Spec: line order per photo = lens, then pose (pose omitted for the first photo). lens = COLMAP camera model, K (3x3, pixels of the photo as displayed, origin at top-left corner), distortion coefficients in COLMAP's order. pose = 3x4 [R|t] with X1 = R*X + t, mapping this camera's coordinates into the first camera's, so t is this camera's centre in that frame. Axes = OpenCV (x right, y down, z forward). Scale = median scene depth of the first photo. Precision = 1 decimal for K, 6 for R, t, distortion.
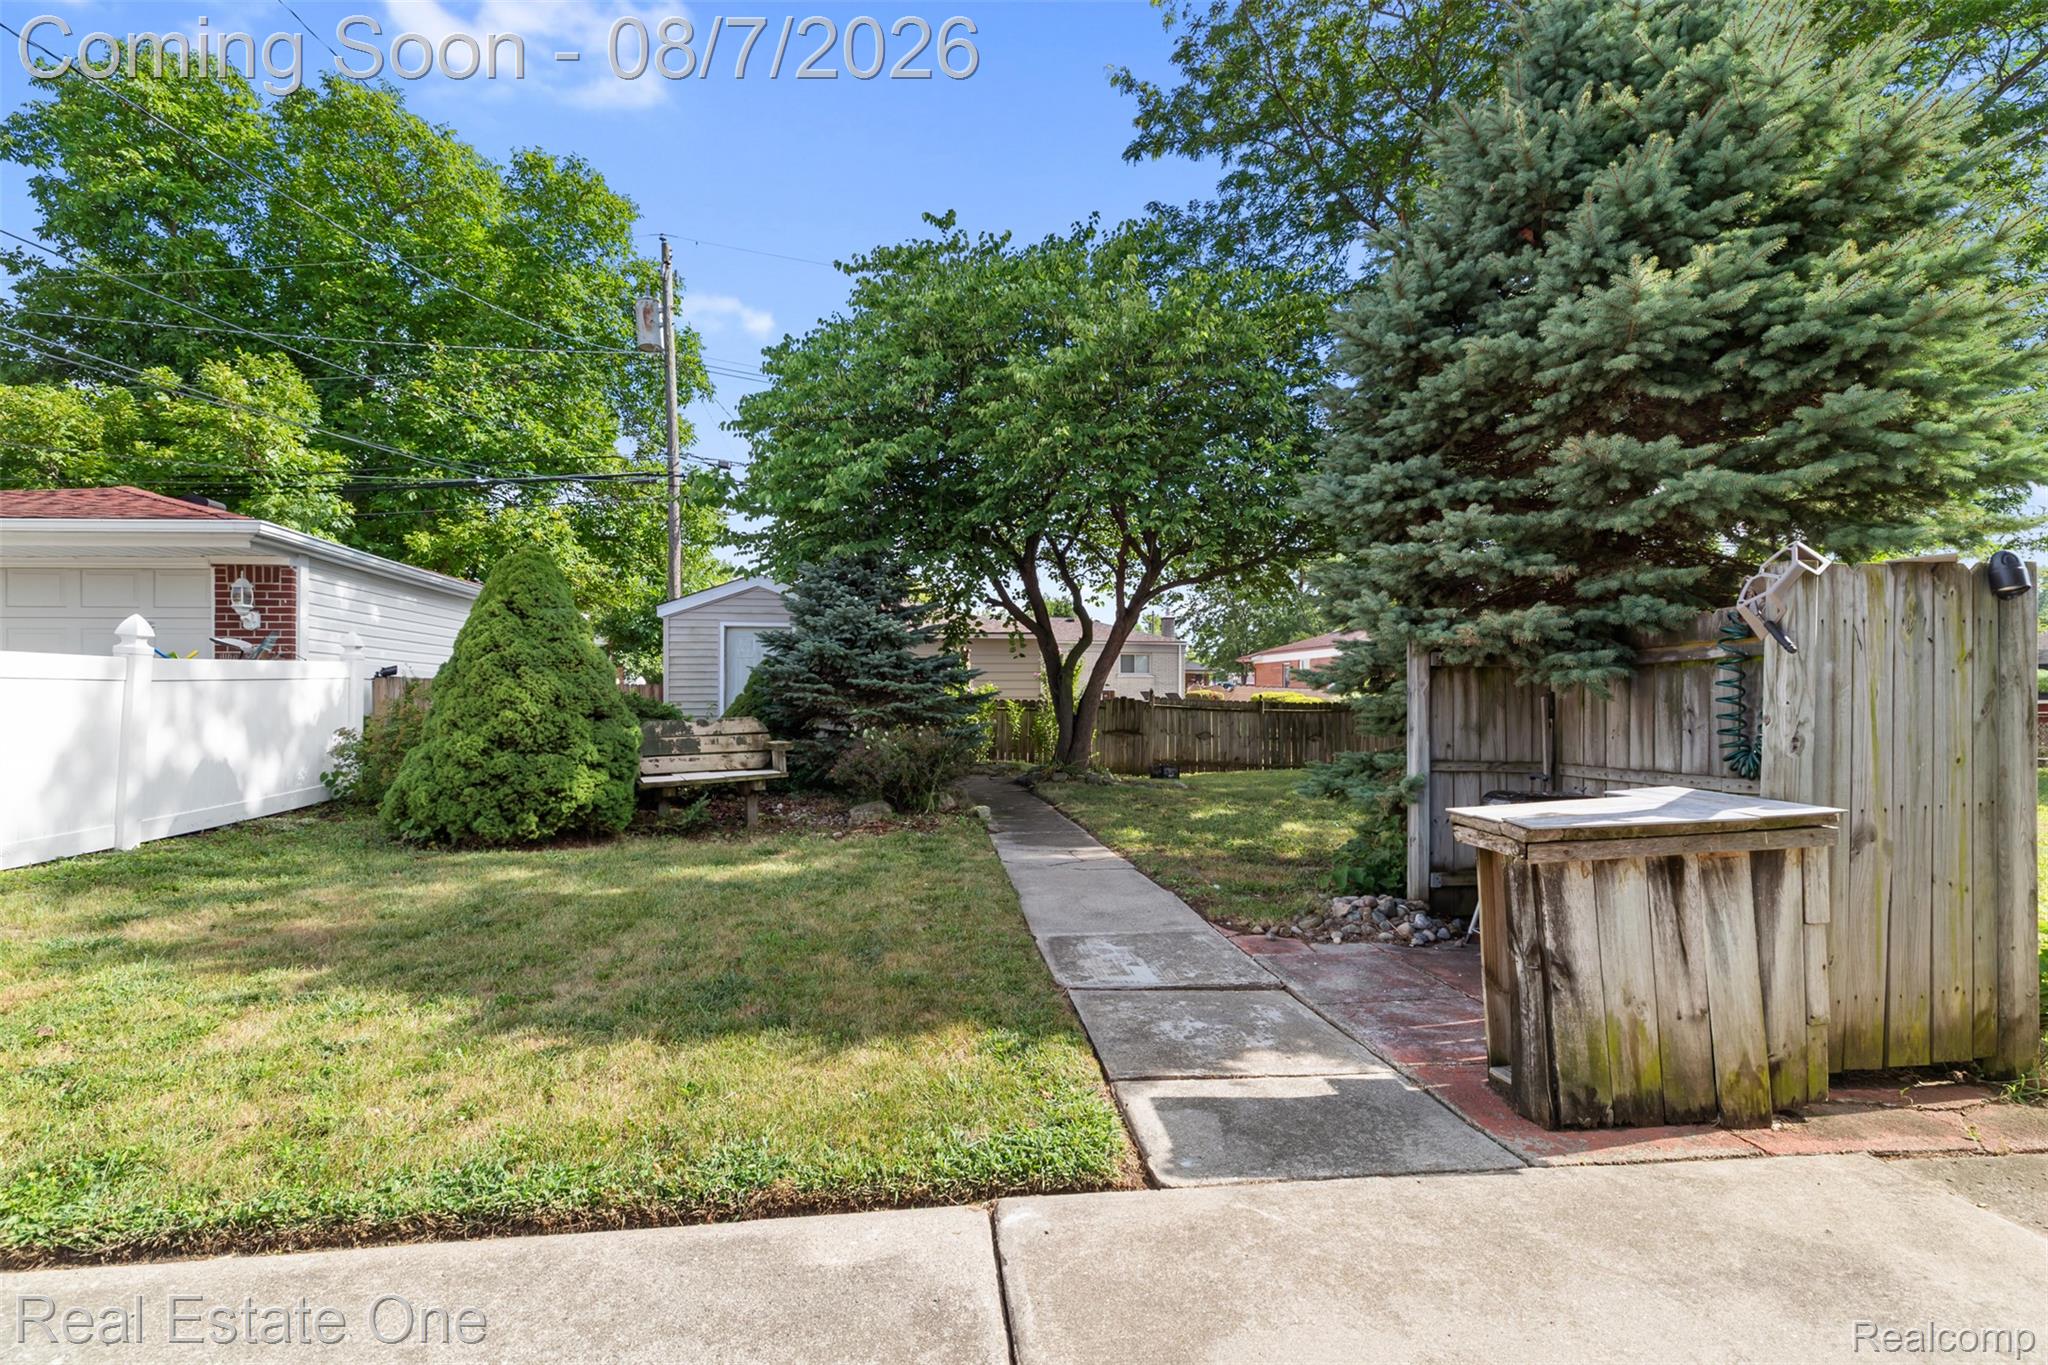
lens RADIAL K [[927.6, 0, 1025.2], [0, 927.6, 698.2], [0, 0, 1]] dist [0.008332, -0.002450]
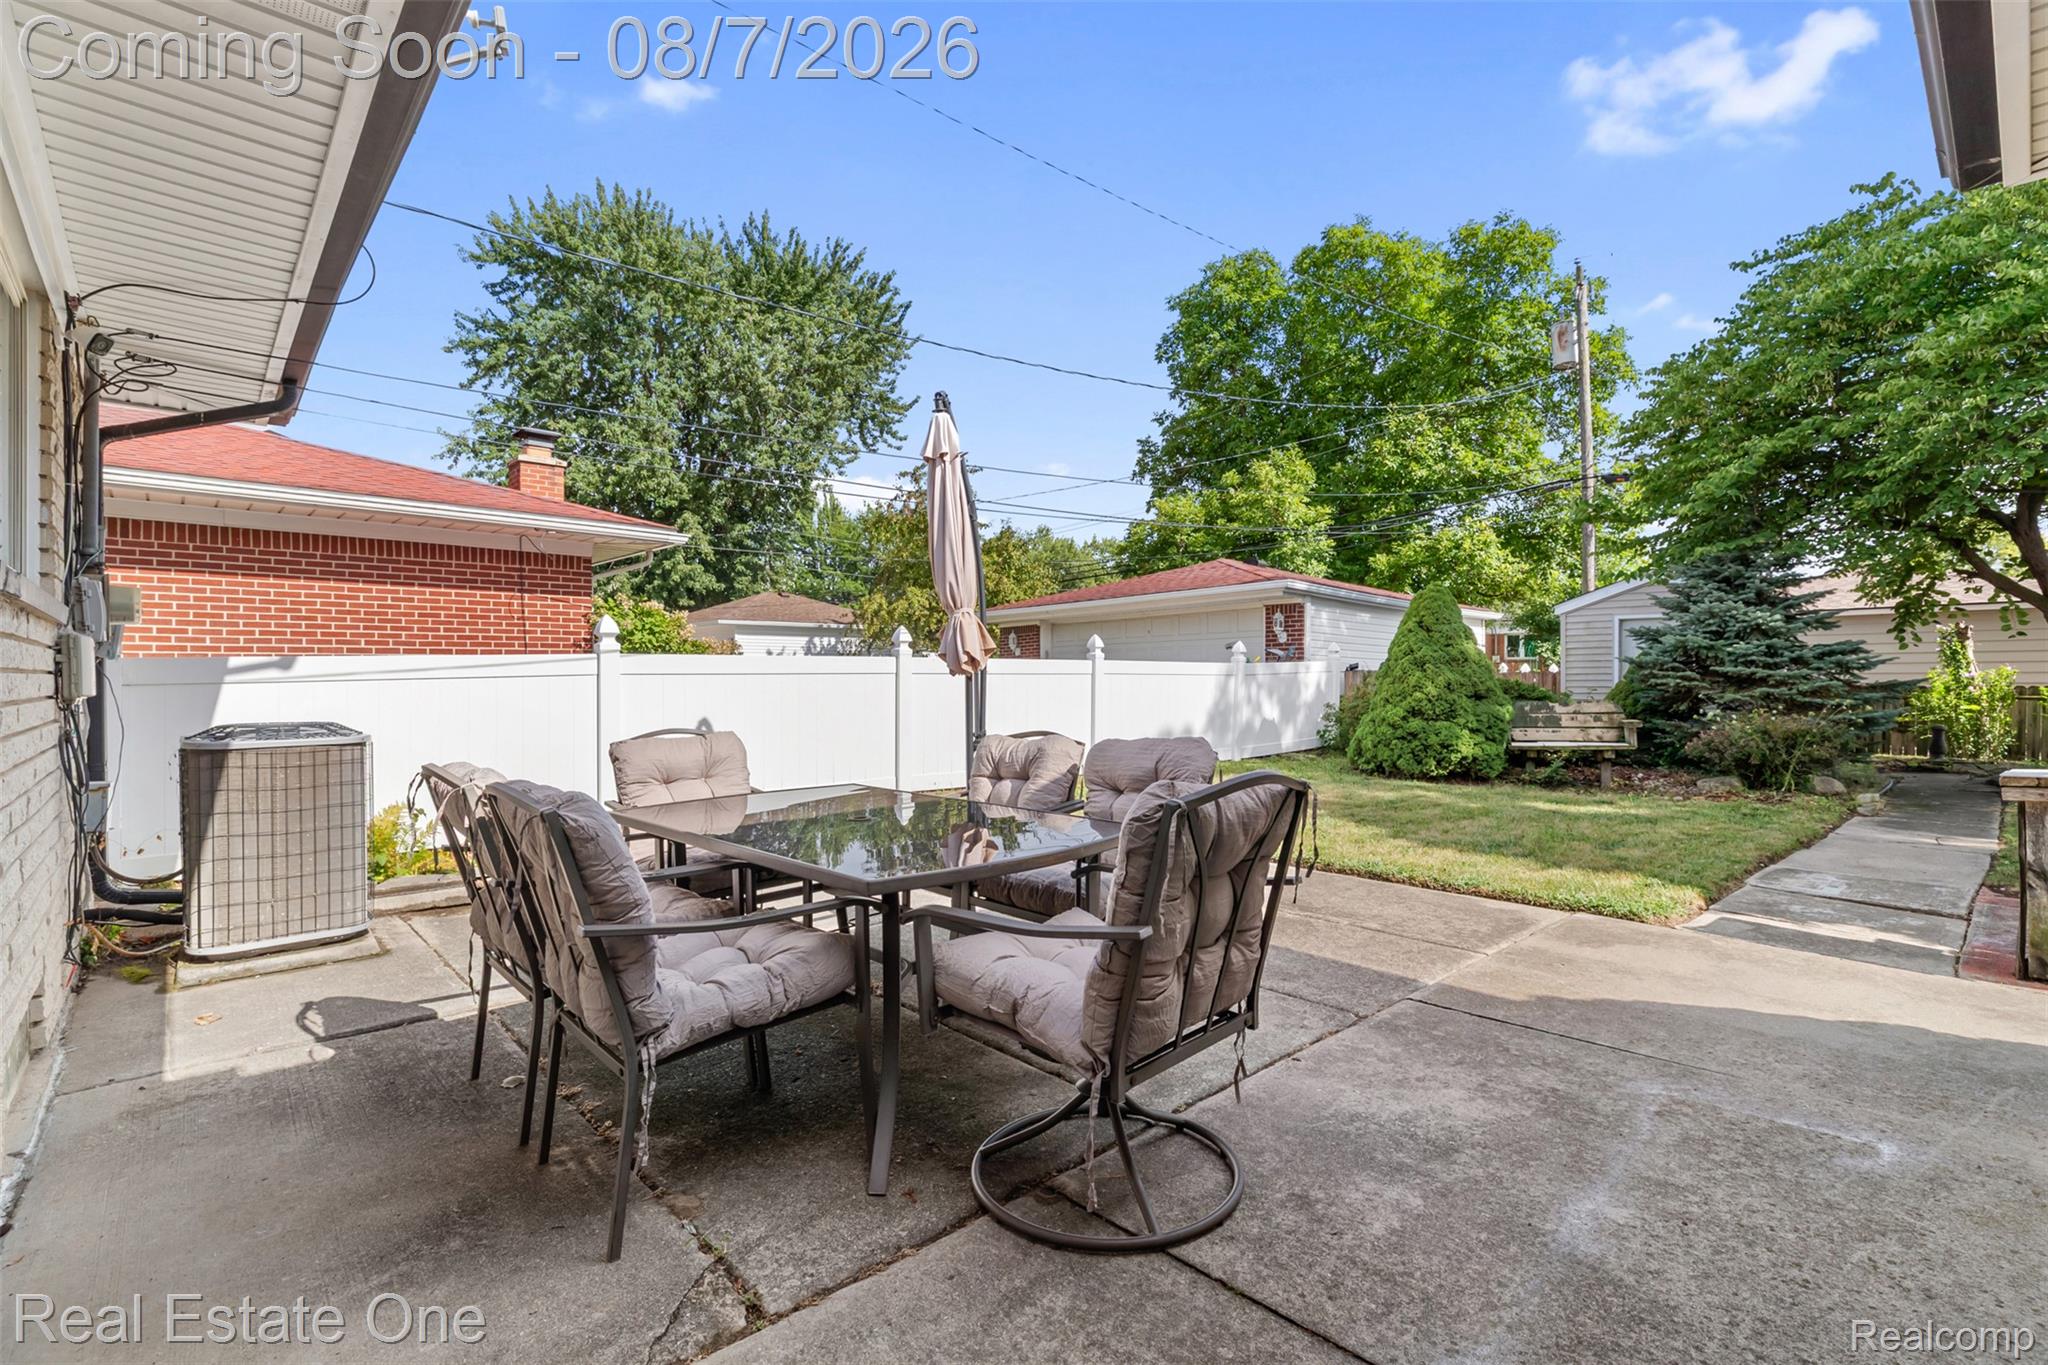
lens RADIAL K [[927.6, 0, 1026.7], [0, 927.6, 683.0], [0, 0, 1]] dist [0.008332, -0.002450]
pose [[0.584710, 0.001740, -0.811240, 0.237120], [-0.001026, 0.999998, 0.001406, -0.002906], [0.811242, 0.000011, 0.584711, -0.325312]]
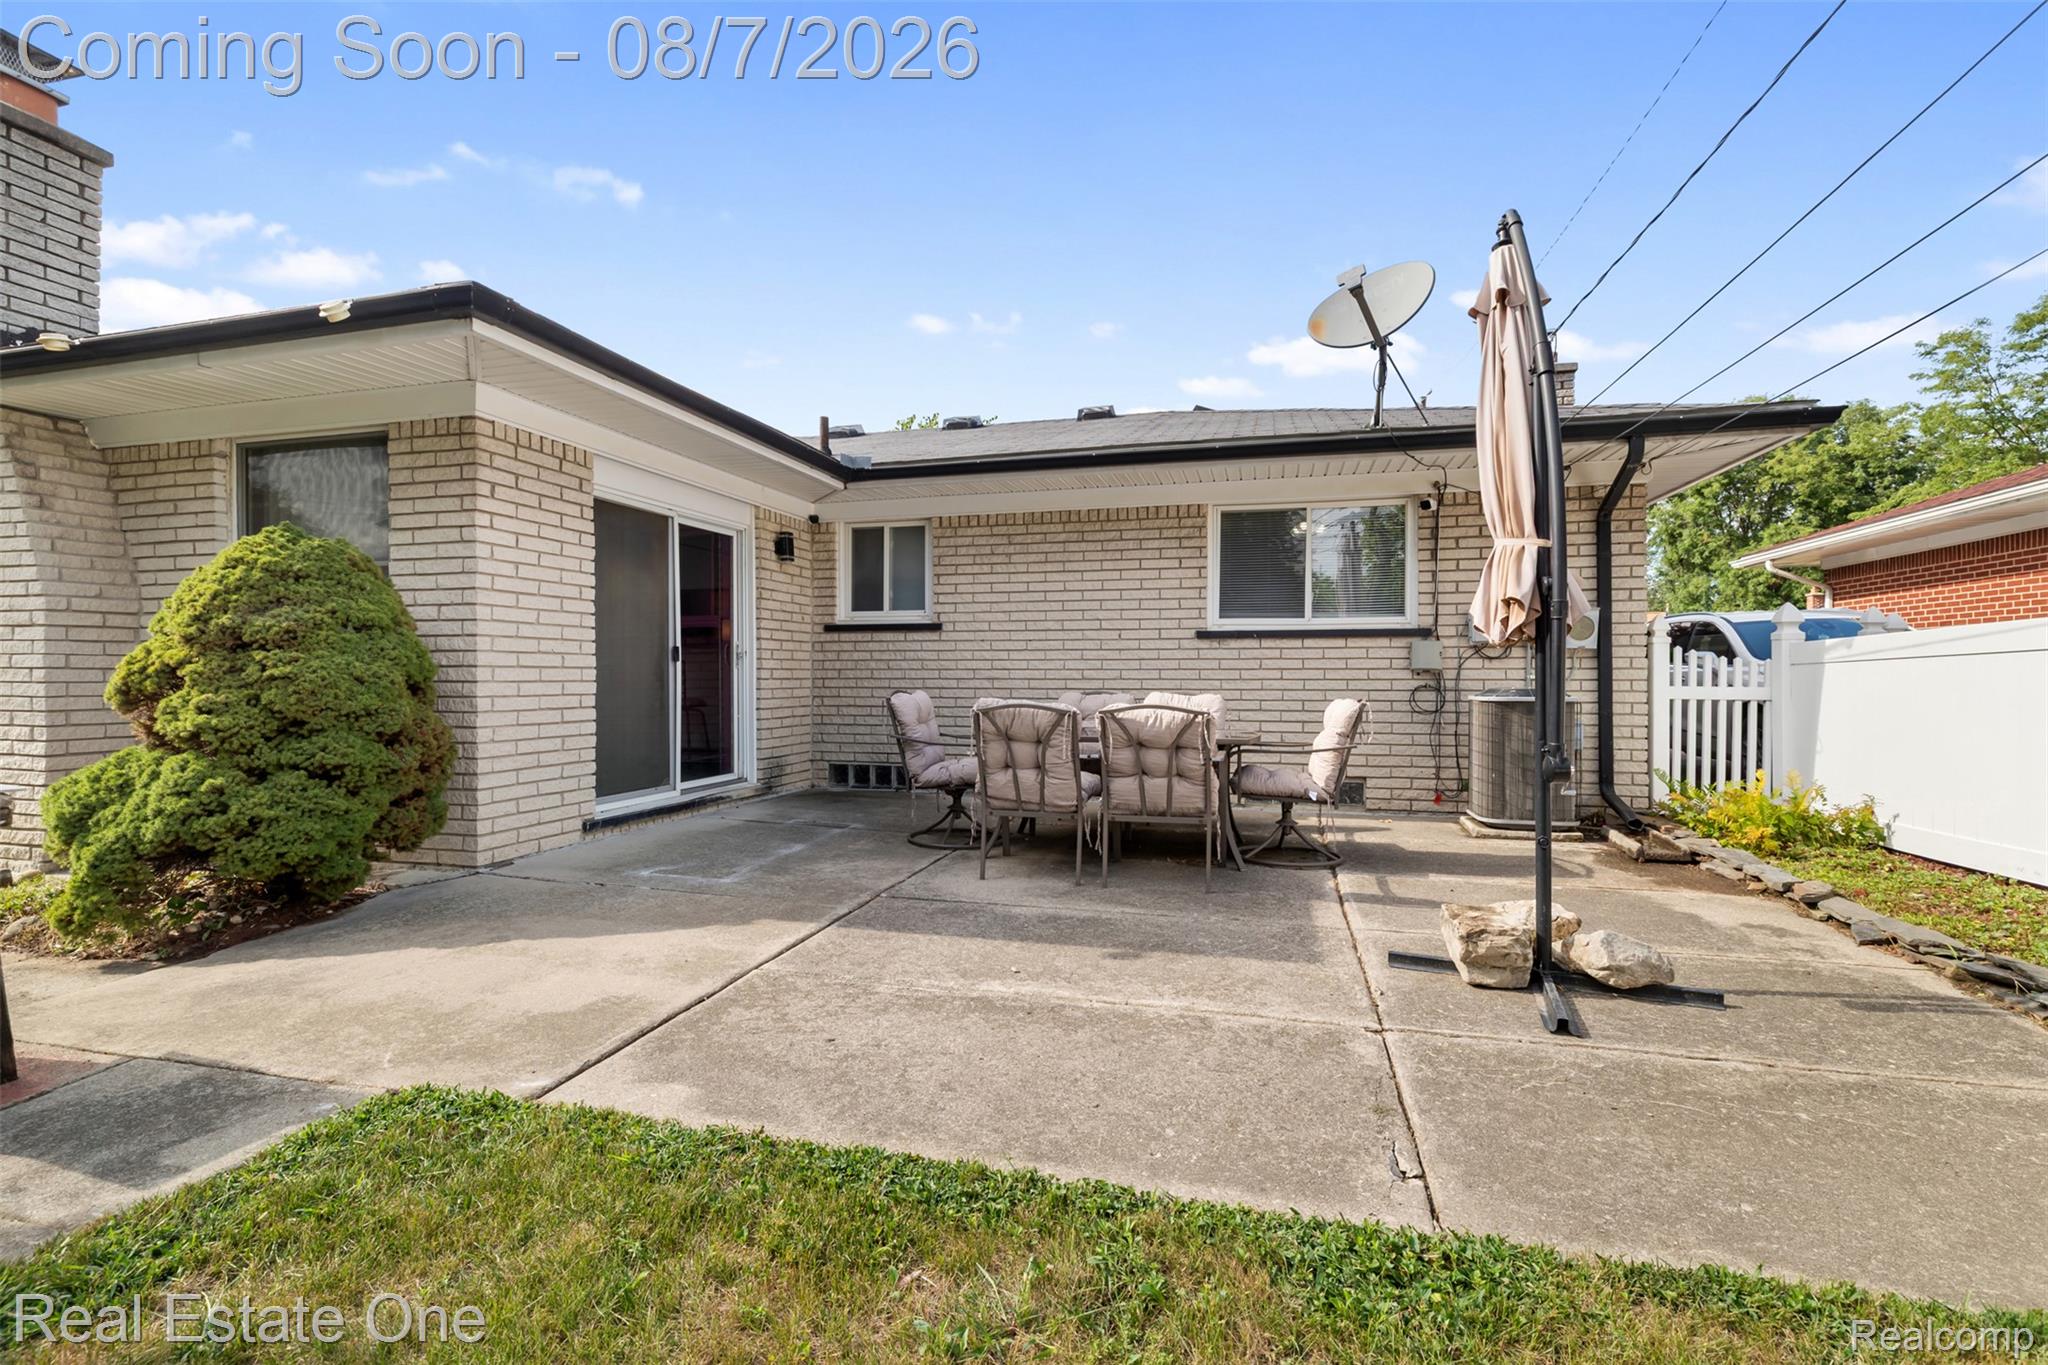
lens RADIAL K [[927.6, 0, 1023.1], [0, 927.6, 680.0], [0, 0, 1]] dist [0.008332, -0.002450]
pose [[-0.926526, 0.000162, 0.376231, -0.246343], [0.004346, 0.999938, 0.010272, 0.003523], [-0.376206, 0.011152, -0.926469, 0.434150]]
